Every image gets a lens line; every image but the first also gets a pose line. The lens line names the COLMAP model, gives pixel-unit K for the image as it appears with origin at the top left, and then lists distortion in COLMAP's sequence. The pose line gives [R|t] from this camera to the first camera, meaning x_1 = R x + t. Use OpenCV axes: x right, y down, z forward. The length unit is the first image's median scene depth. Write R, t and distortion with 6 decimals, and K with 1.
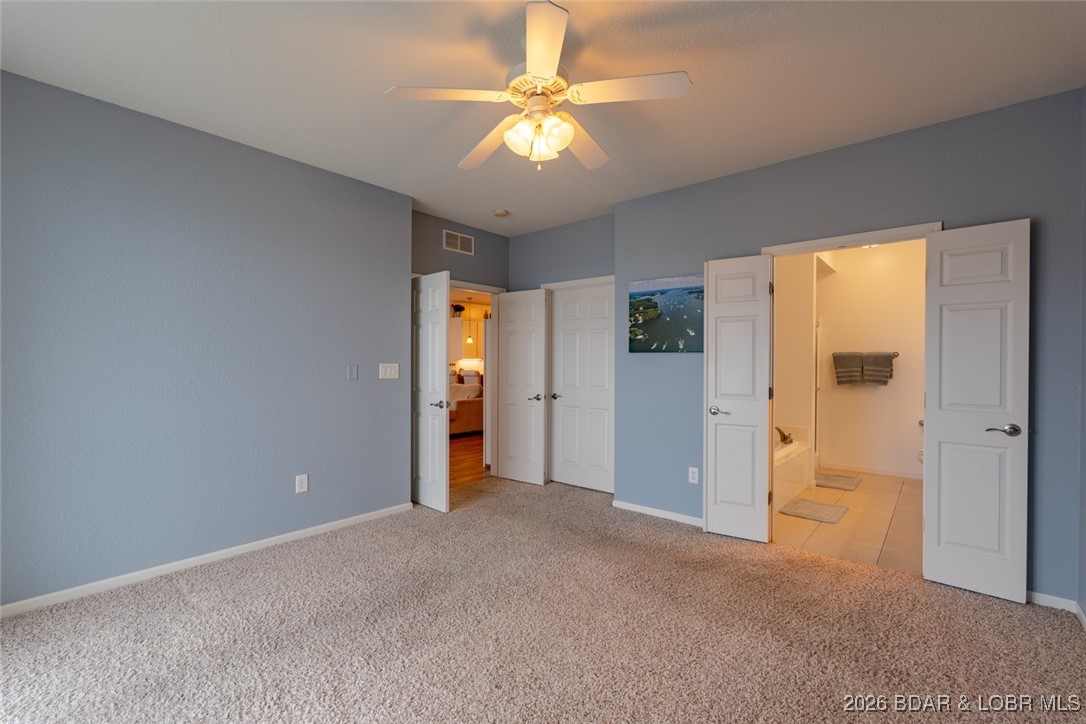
lens RADIAL K [[465.2, 0, 553.7], [0, 465.2, 361.2], [0, 0, 1]] dist [-0.003634, -0.000513]
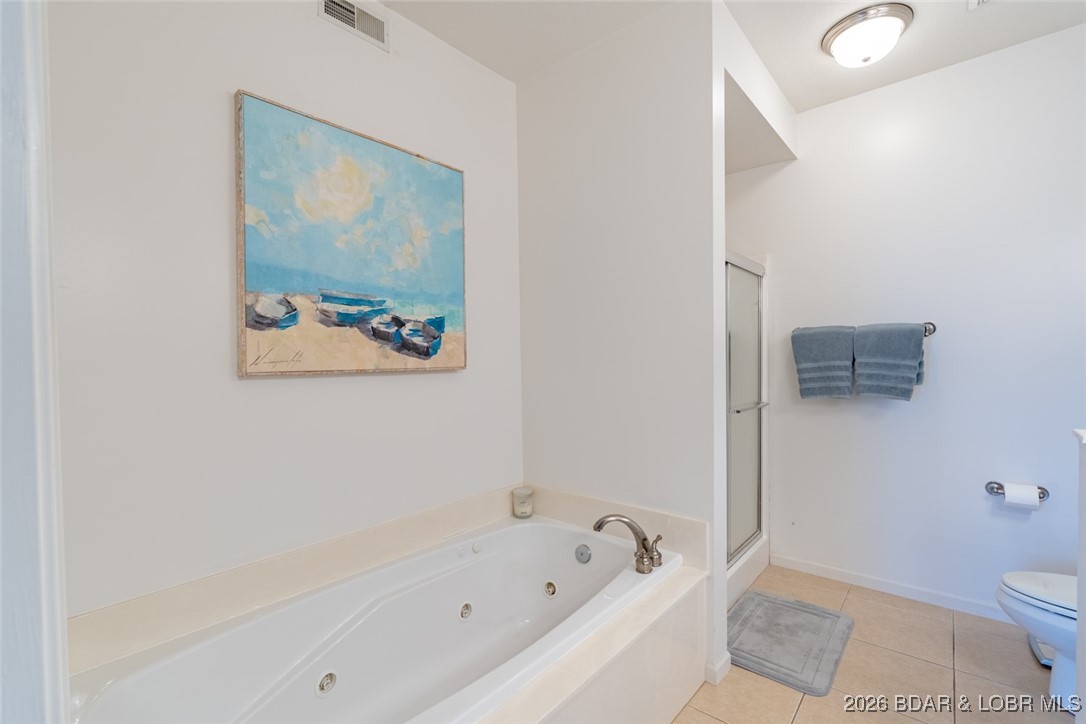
lens RADIAL K [[465.2, 0, 553.7], [0, 465.2, 361.2], [0, 0, 1]] dist [-0.003634, -0.000513]
pose [[0.999951, -0.008561, 0.005064, 0.376724], [0.008561, 0.999963, 0.000102, 0.013199], [-0.005065, -0.000058, 0.999987, 0.558672]]
